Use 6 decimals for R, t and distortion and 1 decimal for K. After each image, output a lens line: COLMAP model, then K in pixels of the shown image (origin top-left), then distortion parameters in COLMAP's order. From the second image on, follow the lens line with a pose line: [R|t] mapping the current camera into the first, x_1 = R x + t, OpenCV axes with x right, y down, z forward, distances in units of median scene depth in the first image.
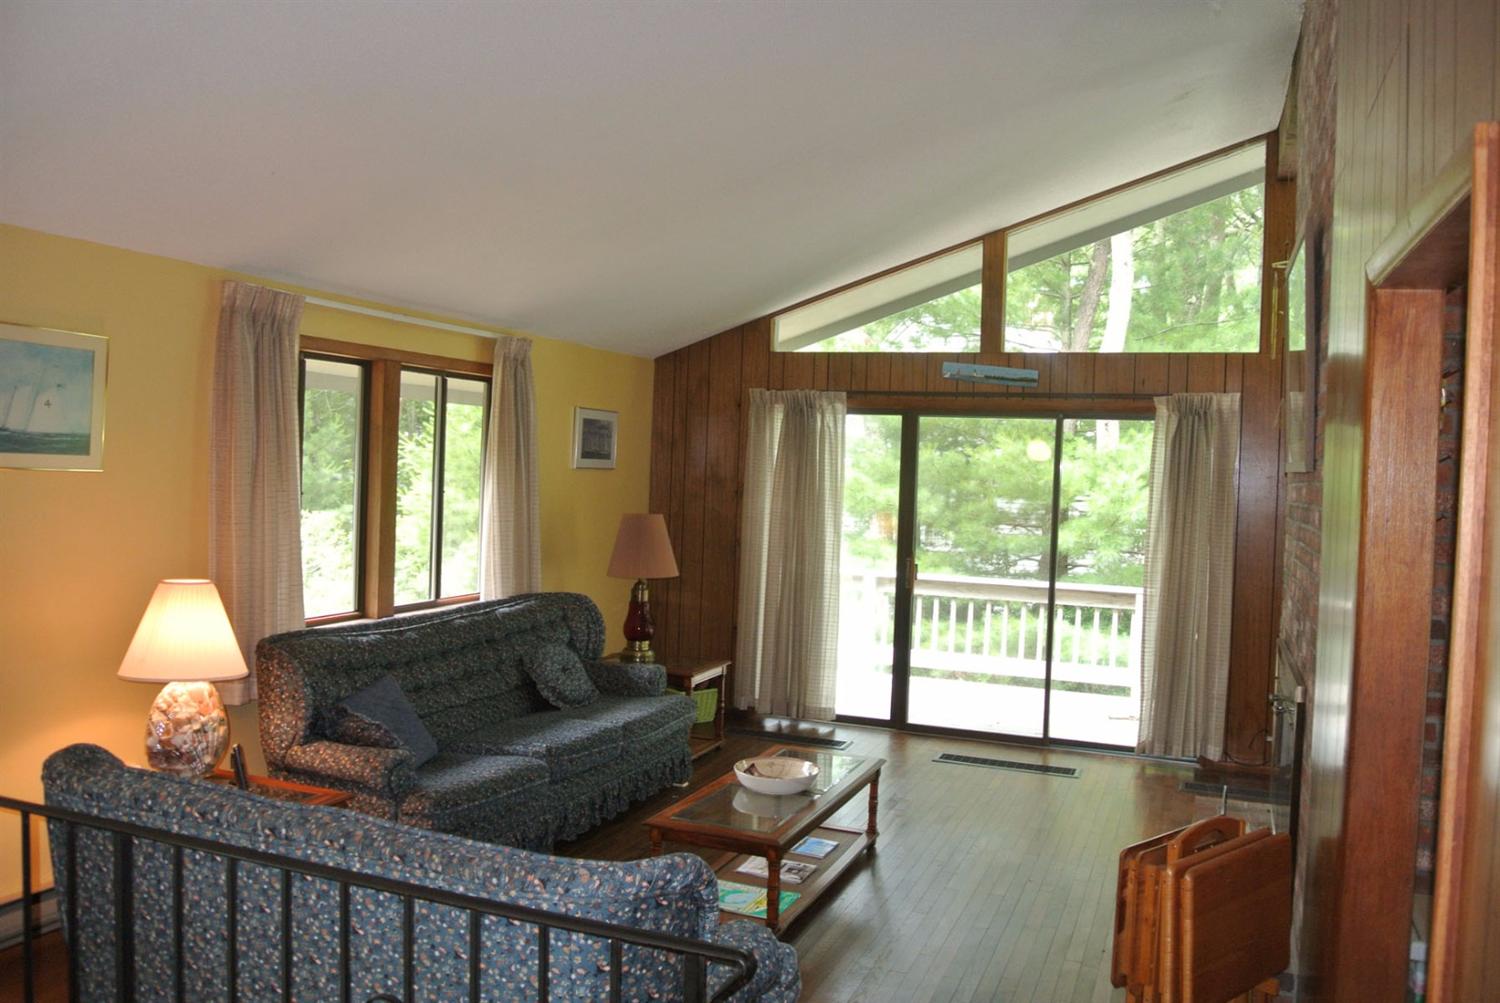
lens RADIAL K [[1167.3, 0, 751.2], [0, 1167.3, 485.8], [0, 0, 1]] dist [-0.098788, 0.059104]
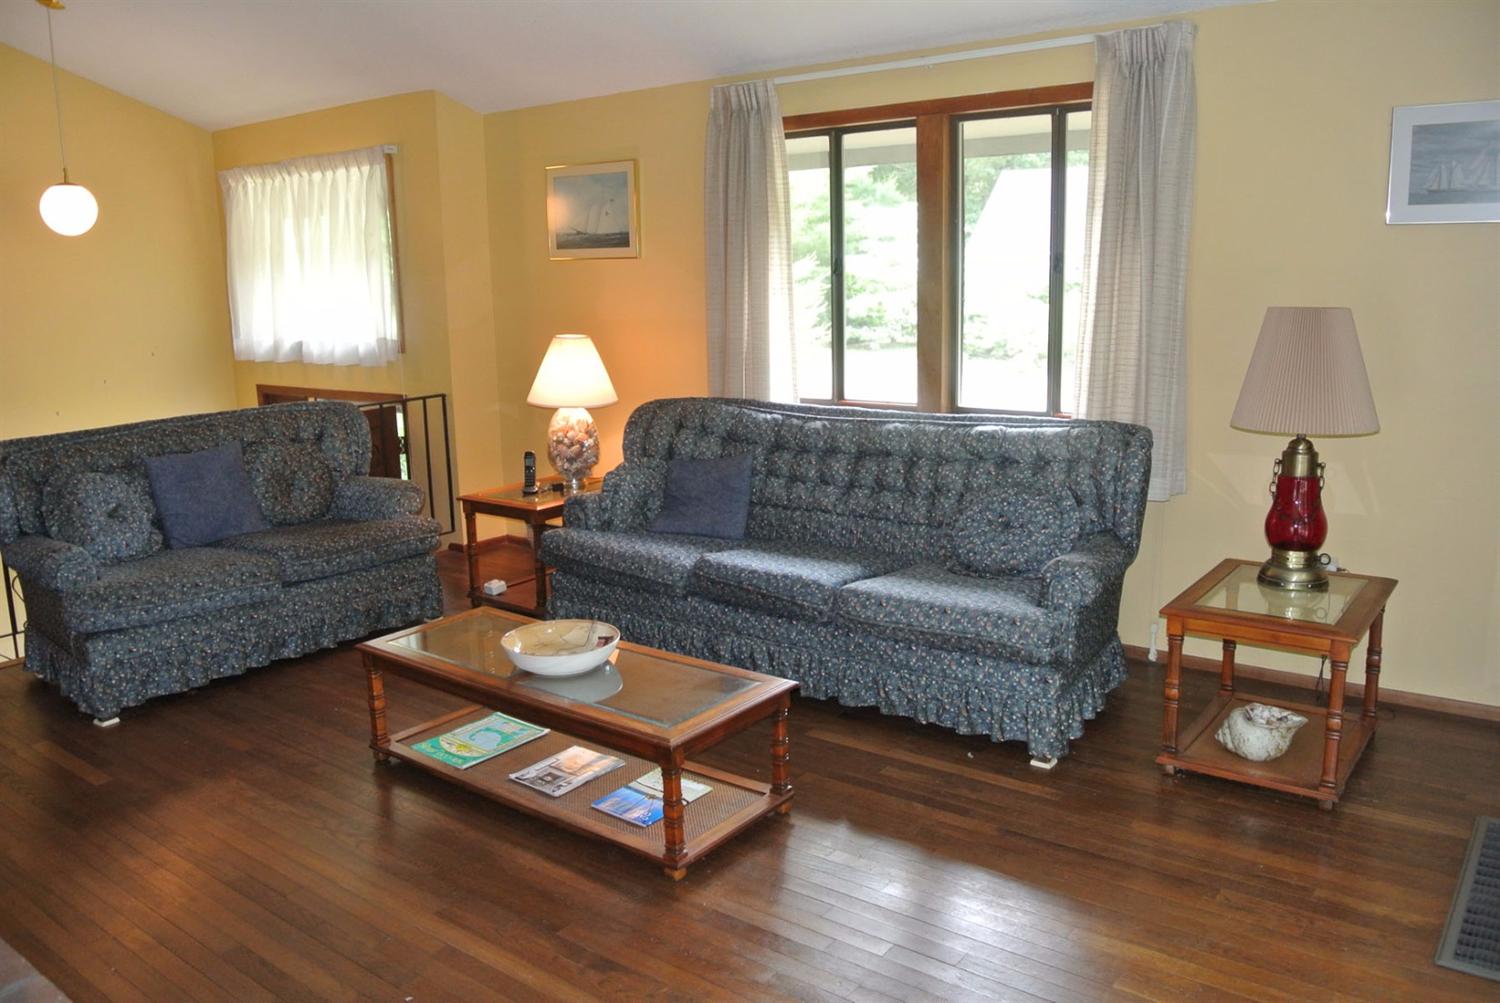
lens RADIAL K [[1167.3, 0, 751.2], [0, 1167.3, 485.8], [0, 0, 1]] dist [-0.098788, 0.059104]
pose [[-0.279300, 0.164636, -0.945984, 0.592253], [0.004298, 0.985396, 0.170227, 0.015471], [0.960194, 0.043479, -0.275929, 1.157929]]
